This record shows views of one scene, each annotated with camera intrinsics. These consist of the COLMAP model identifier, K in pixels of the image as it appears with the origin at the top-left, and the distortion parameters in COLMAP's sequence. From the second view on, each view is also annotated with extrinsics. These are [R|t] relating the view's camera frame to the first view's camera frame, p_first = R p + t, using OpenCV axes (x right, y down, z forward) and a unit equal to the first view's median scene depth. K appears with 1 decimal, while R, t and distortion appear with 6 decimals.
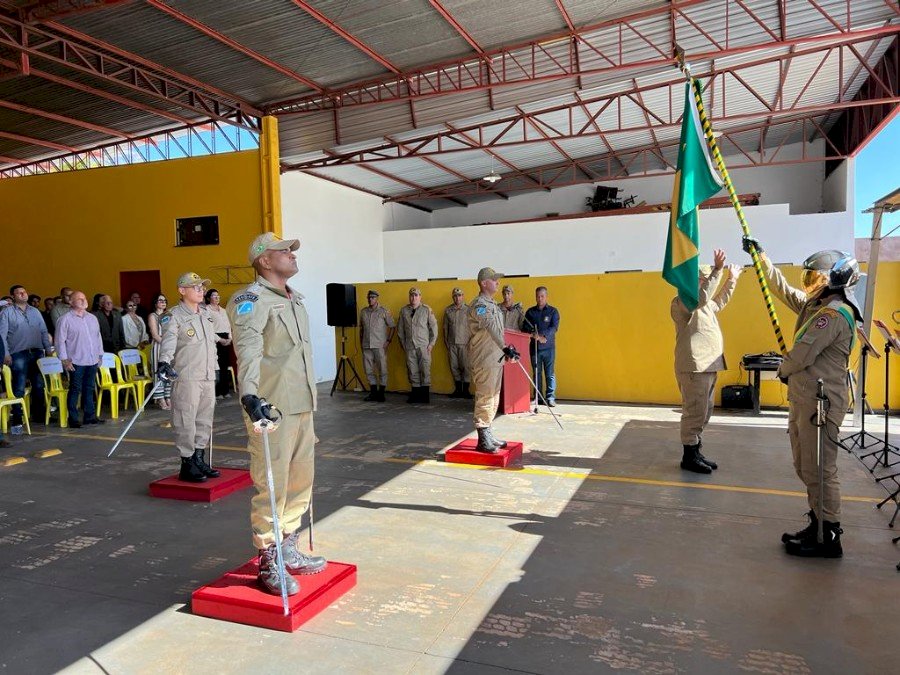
lens RADIAL K [[700.5, 0, 457.6], [0, 700.5, 336.6], [0, 0, 1]] dist [0.002445, -0.000106]
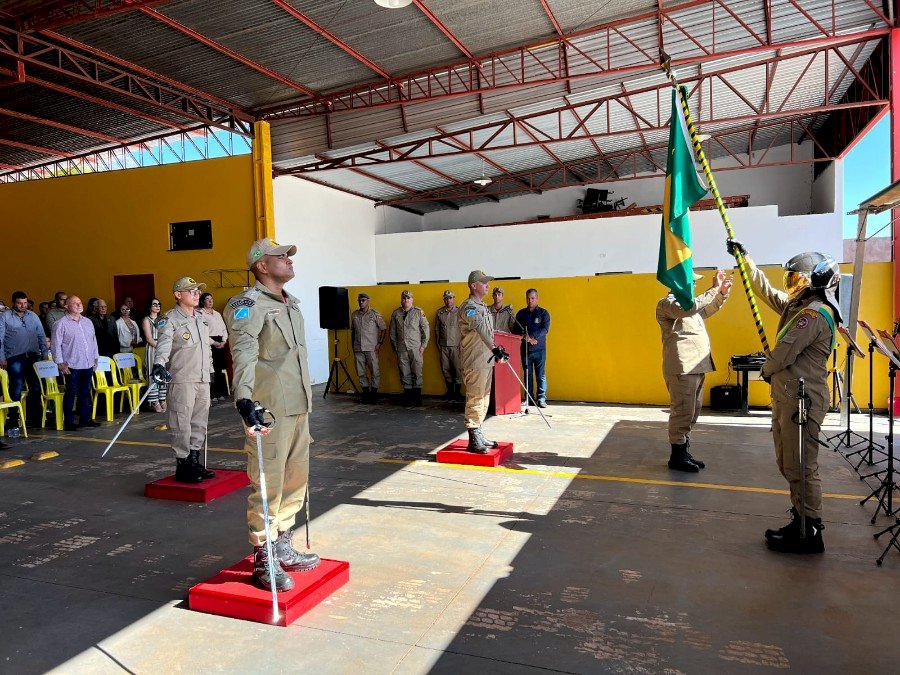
lens RADIAL K [[700.9, 0, 450.0], [0, 700.9, 337.5], [0, 0, 1]] dist [0.001225, 0.000129]
pose [[0.999989, -0.004673, -0.000977, 0.002819], [0.004671, 0.999988, -0.001643, 0.000108], [0.000985, 0.001639, 0.999998, -0.012144]]
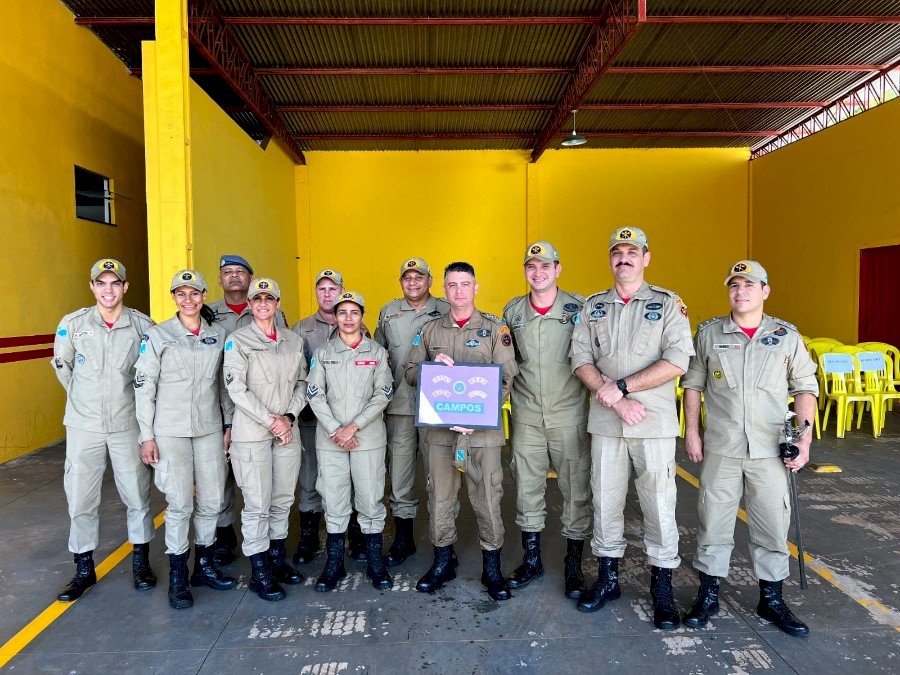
lens RADIAL K [[700.5, 0, 457.6], [0, 700.5, 336.6], [0, 0, 1]] dist [0.002445, -0.000106]
pose [[0.393540, 0.062540, -0.917178, 0.082334], [-0.047745, 0.997727, 0.047545, -0.022076], [0.918067, 0.025080, 0.395631, 0.450900]]
